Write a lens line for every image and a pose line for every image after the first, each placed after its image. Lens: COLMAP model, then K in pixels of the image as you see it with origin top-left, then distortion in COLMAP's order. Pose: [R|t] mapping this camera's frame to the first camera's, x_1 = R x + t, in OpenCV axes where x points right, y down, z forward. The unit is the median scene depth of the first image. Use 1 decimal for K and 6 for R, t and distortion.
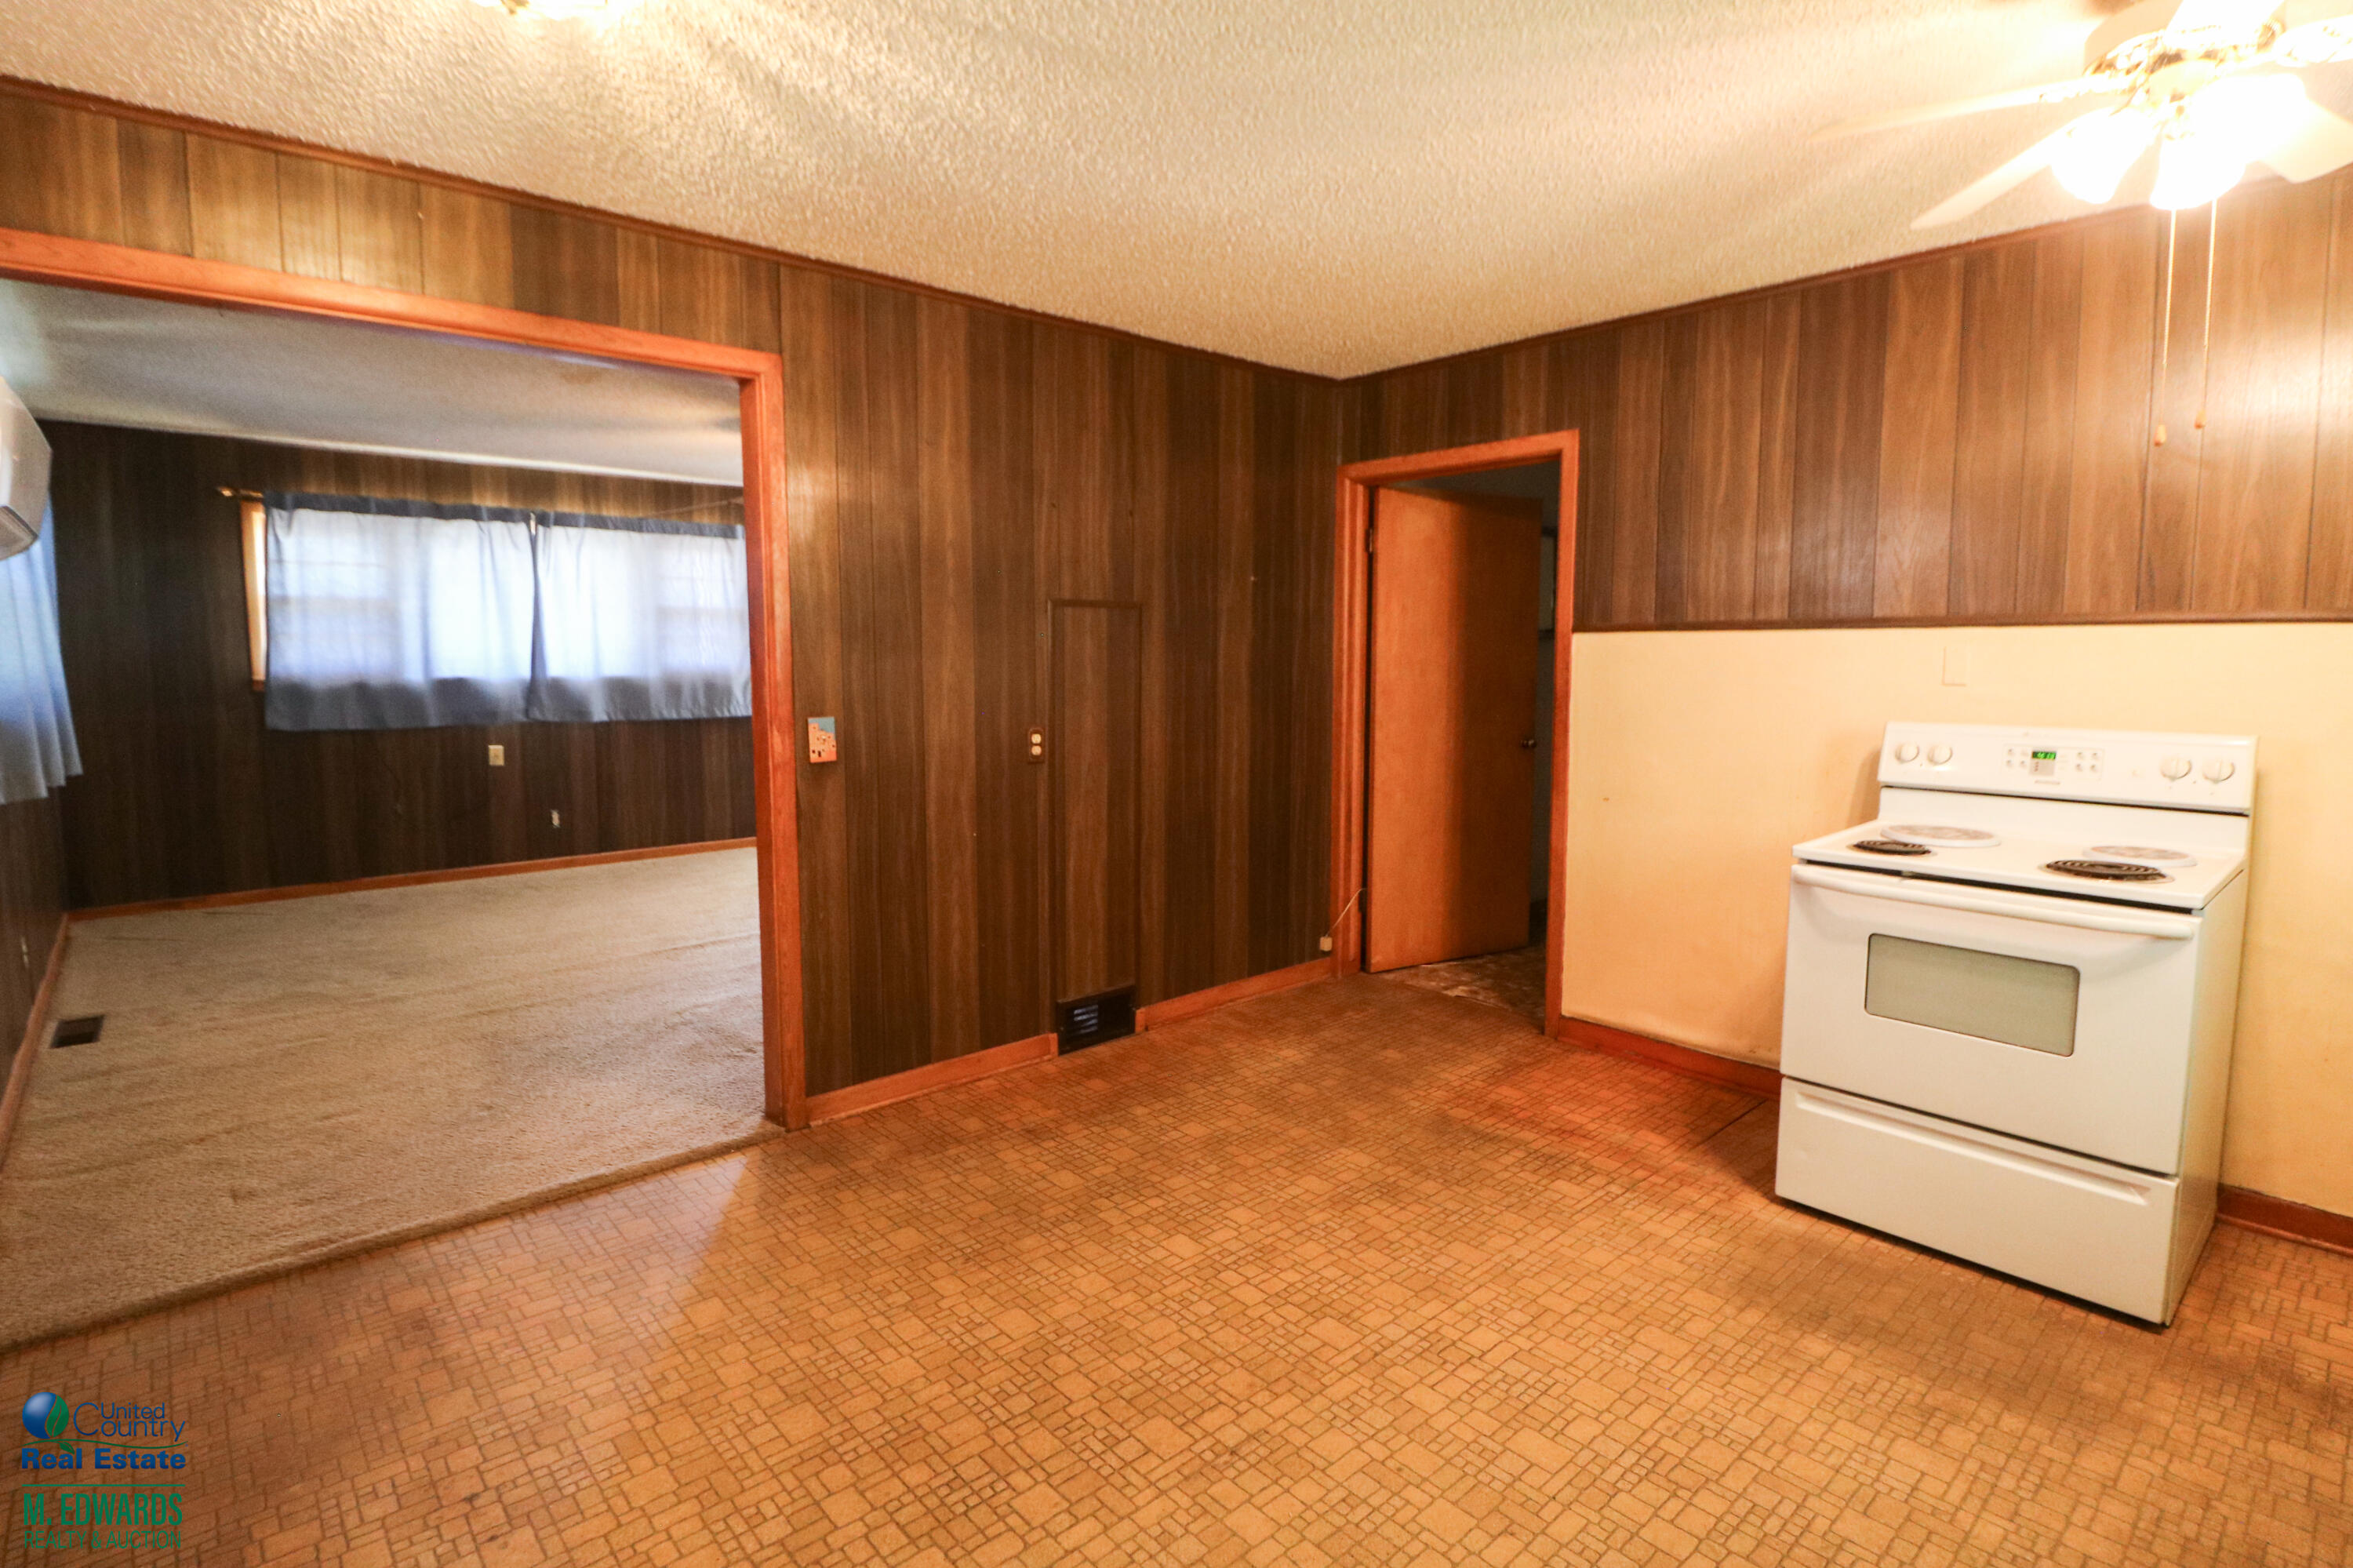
lens RADIAL K [[1098.0, 0, 1174.6], [0, 1098.0, 769.7], [0, 0, 1]] dist [-0.001589, -0.000714]
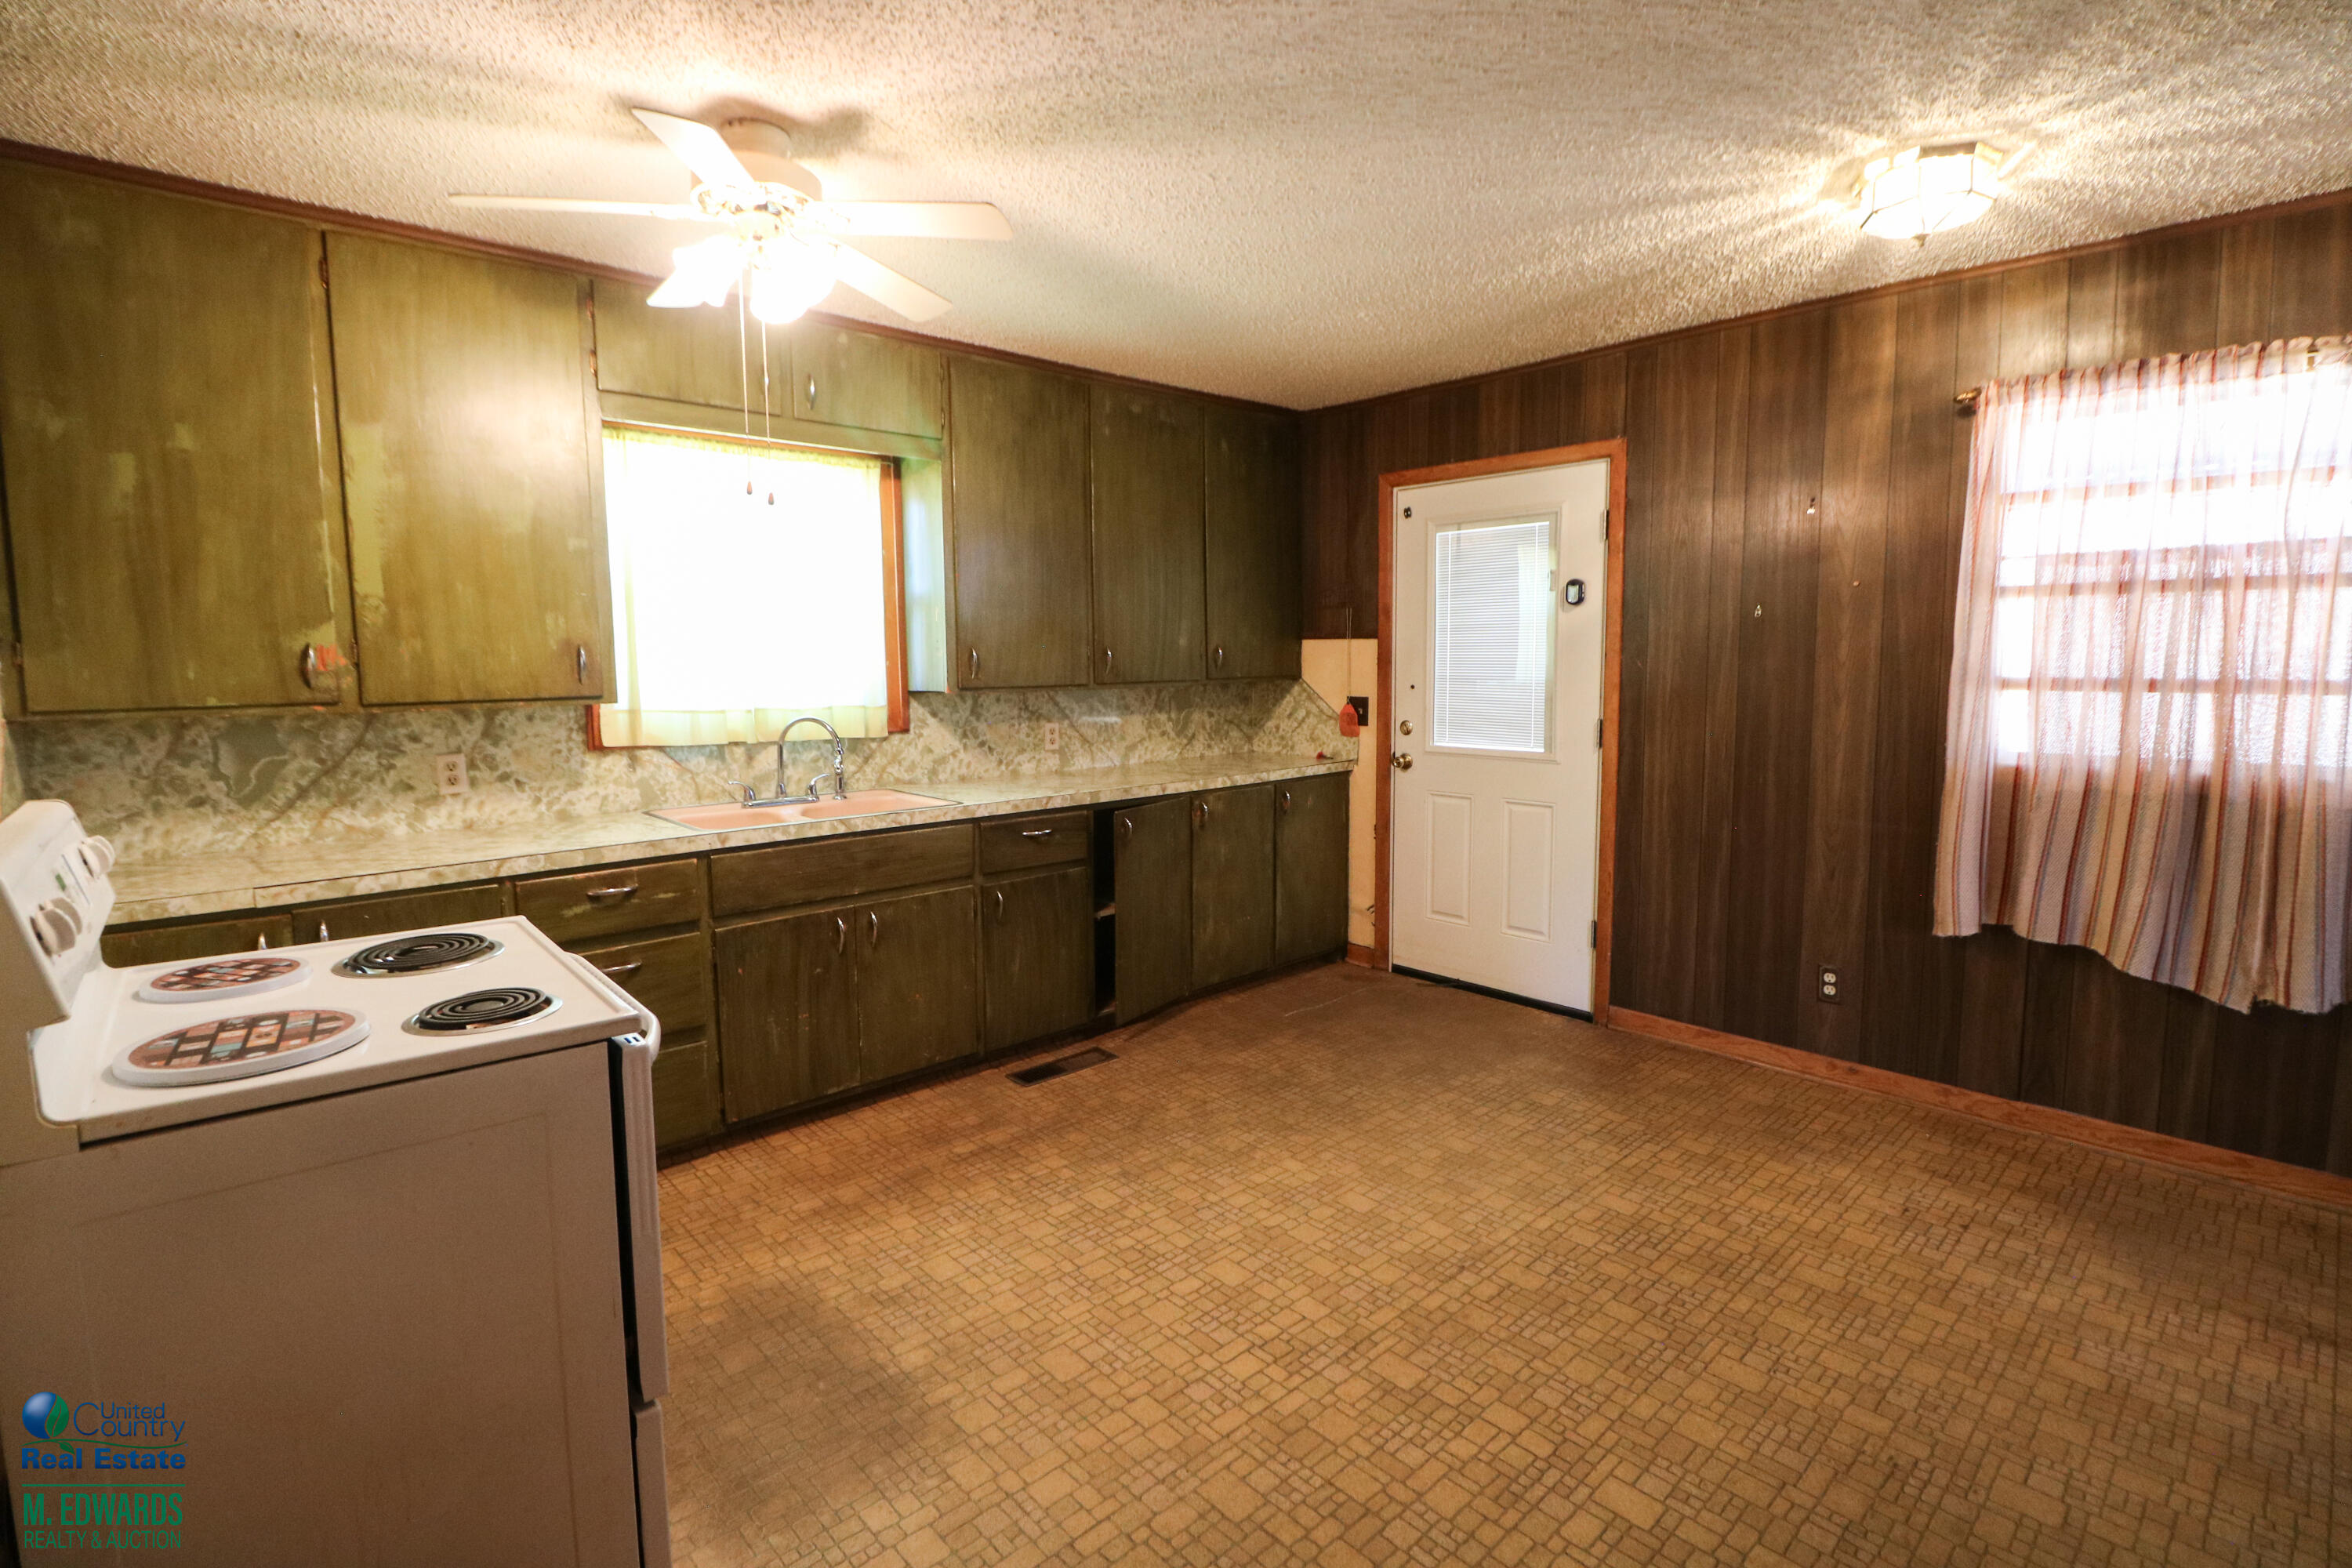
lens RADIAL K [[1097.5, 0, 1179.3], [0, 1097.5, 775.9], [0, 0, 1]] dist [-0.001589, -0.000714]
pose [[-0.999622, 0.007727, -0.026400, 0.375889], [0.001688, 0.975159, 0.221498, -0.214101], [0.027456, 0.221370, -0.974803, 1.906945]]
